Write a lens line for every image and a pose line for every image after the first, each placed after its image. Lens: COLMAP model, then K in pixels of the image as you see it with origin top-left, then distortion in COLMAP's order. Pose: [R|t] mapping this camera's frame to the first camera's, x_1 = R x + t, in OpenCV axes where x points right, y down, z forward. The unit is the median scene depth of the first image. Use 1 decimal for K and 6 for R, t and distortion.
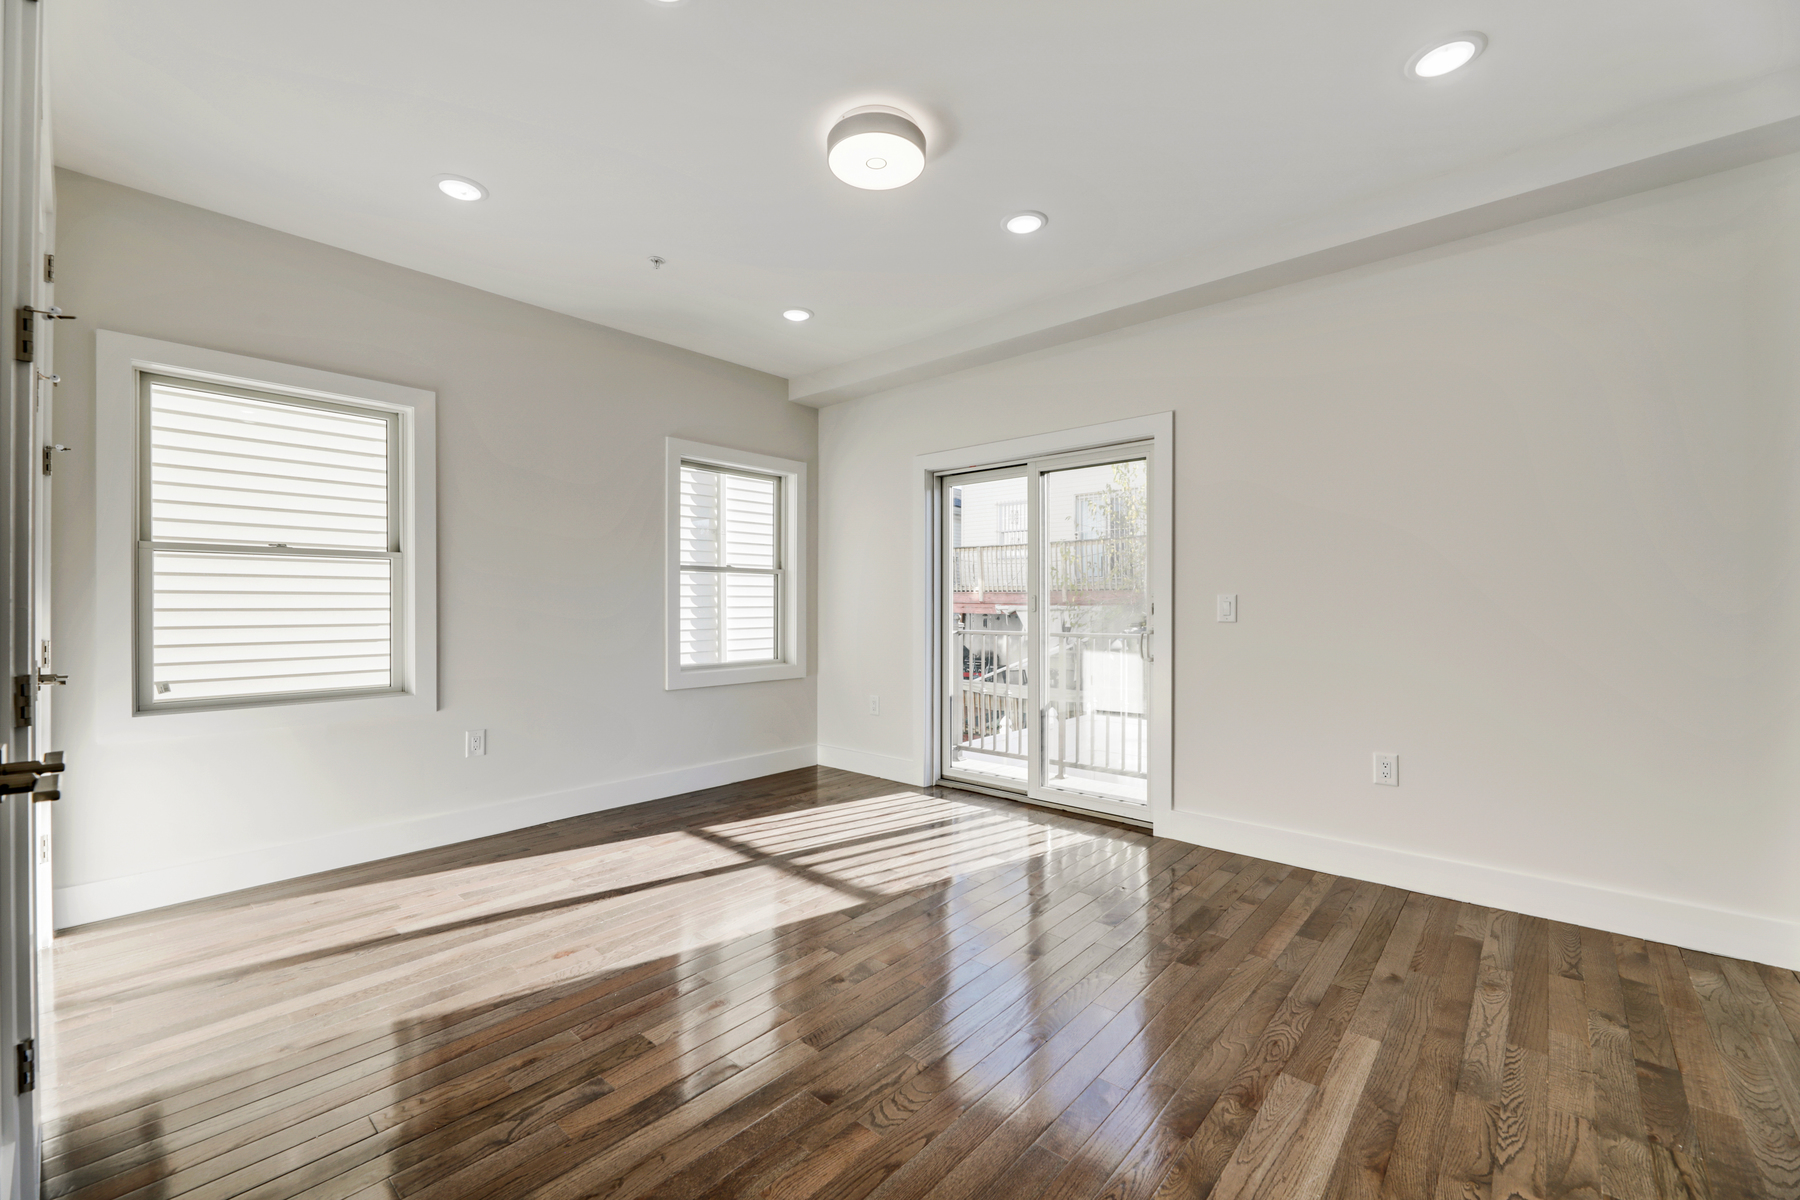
lens RADIAL K [[727.3, 0, 898.2], [0, 727.3, 603.4], [0, 0, 1]] dist [0.000692, -0.003751]
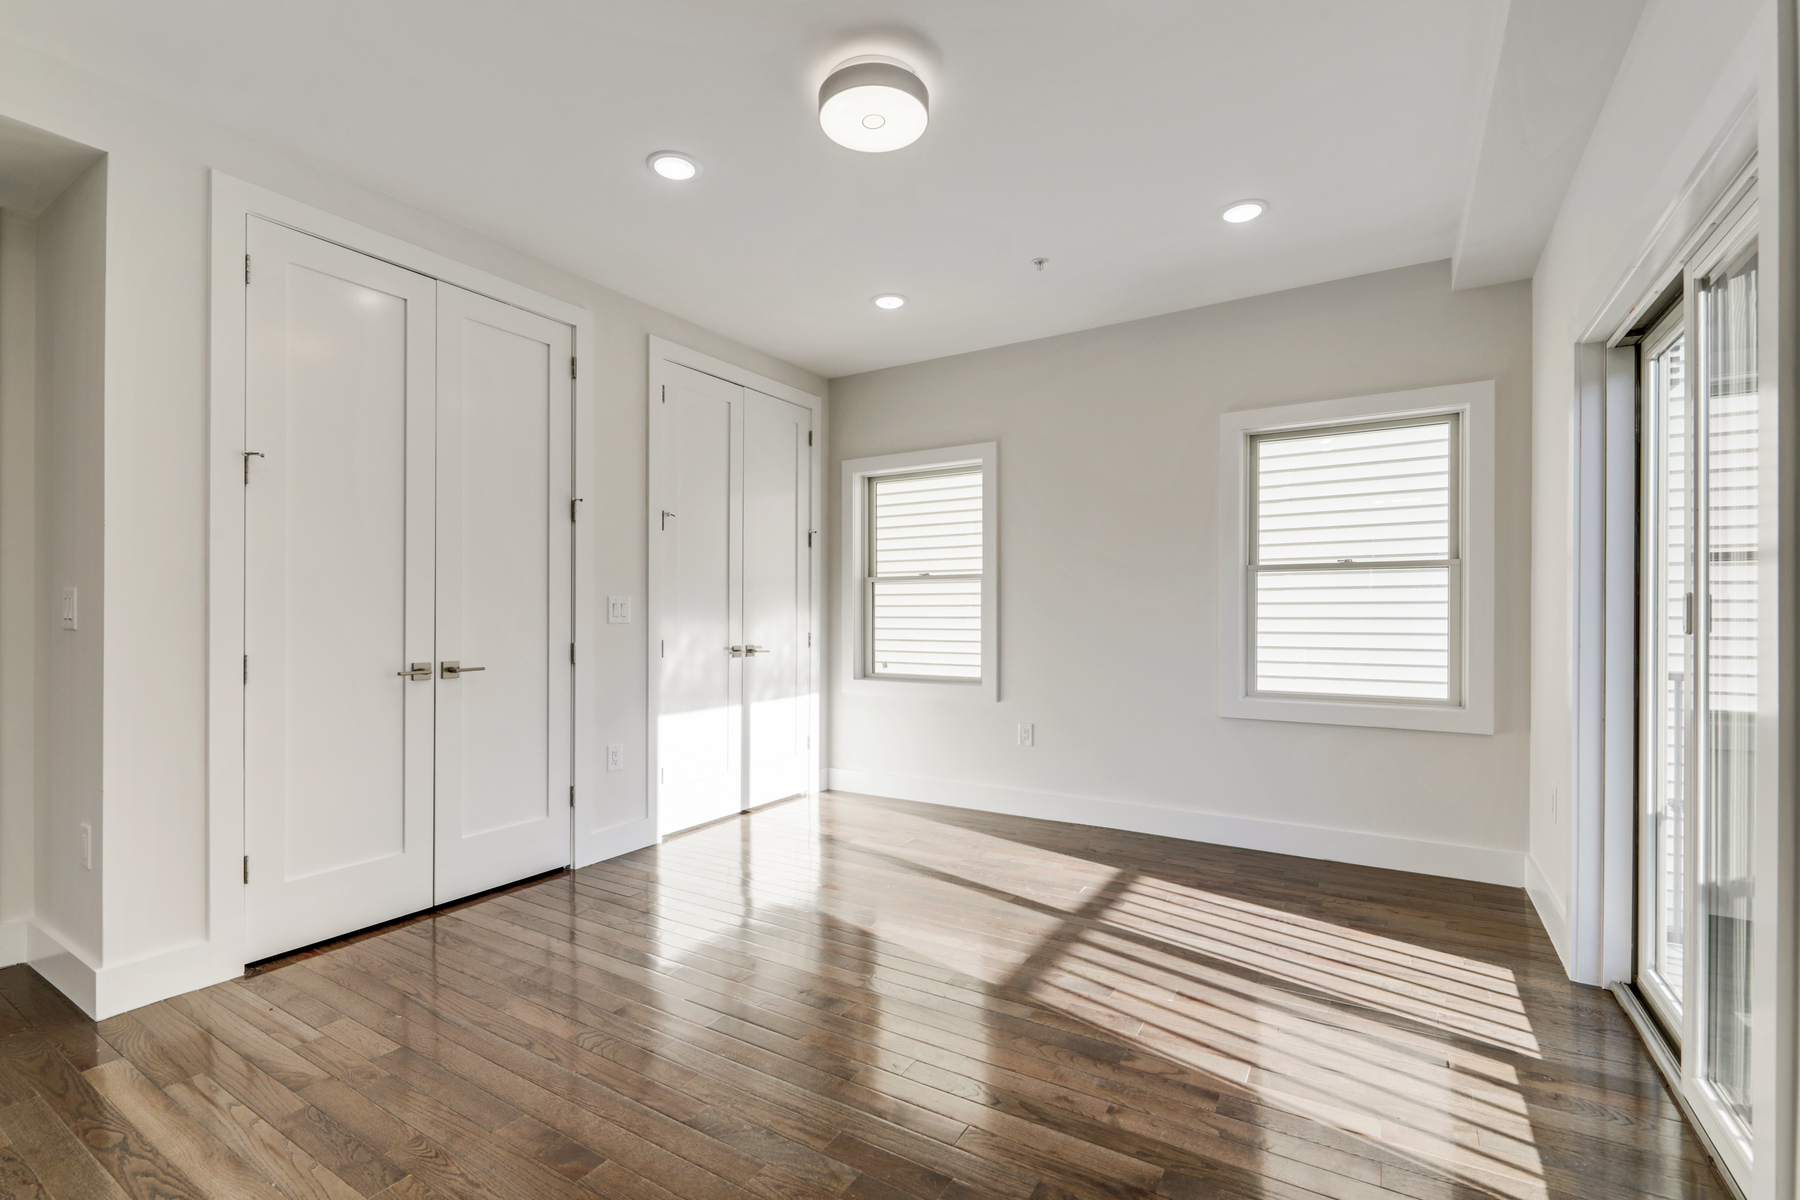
lens RADIAL K [[792.2, 0, 900.0], [0, 792.2, 600.0], [0, 0, 1]] dist [0.001832, 0.000147]
pose [[0.179257, -0.020439, -0.983590, 0.628075], [0.001383, 0.999788, -0.020524, 0.004617], [0.983801, 0.002319, 0.179247, 0.579675]]
